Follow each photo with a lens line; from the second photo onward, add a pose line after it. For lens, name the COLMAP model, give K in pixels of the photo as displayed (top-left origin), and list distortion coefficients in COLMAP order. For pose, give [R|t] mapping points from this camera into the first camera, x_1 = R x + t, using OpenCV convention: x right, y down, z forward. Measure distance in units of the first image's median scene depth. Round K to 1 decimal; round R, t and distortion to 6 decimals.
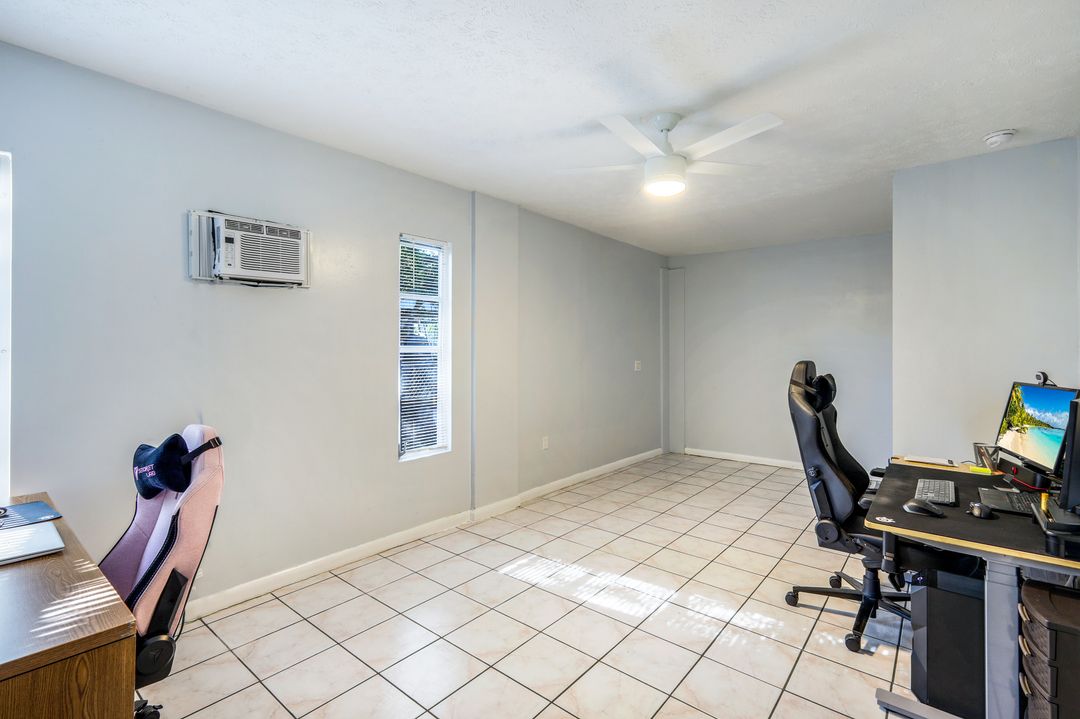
lens RADIAL K [[487.0, 0, 540.0], [0, 487.0, 359.5], [0, 0, 1]] dist [0.000398, 0.000320]
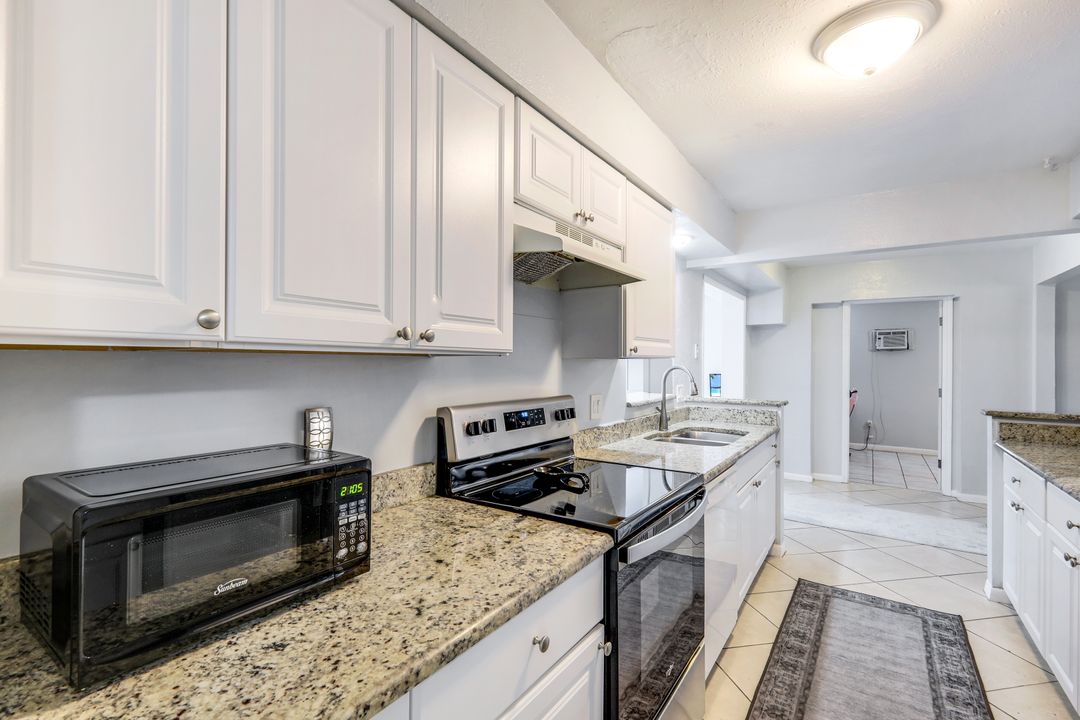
lens RADIAL K [[487.0, 0, 540.0], [0, 487.0, 360.0], [0, 0, 1]] dist [0.000398, 0.000320]
pose [[0.098961, -0.001369, -0.995090, 2.316194], [-0.018177, 0.999830, -0.003183, -0.048379], [0.994925, 0.018403, 0.098919, -1.538560]]
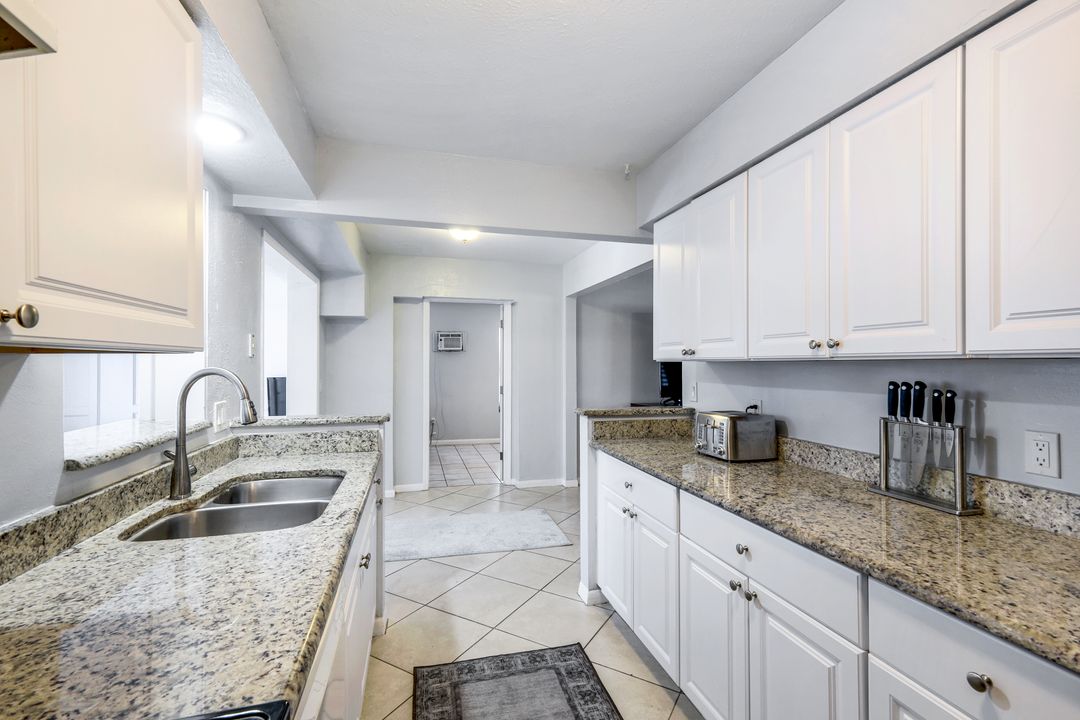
lens RADIAL K [[479.6, 0, 540.0], [0, 479.6, 360.0], [0, 0, 1]] dist [0.010428, 0.000267]
pose [[0.817569, -0.003191, -0.575822, 1.850533], [-0.008209, 0.999818, -0.017196, -0.047885], [0.575773, 0.018786, 0.817394, -1.344951]]
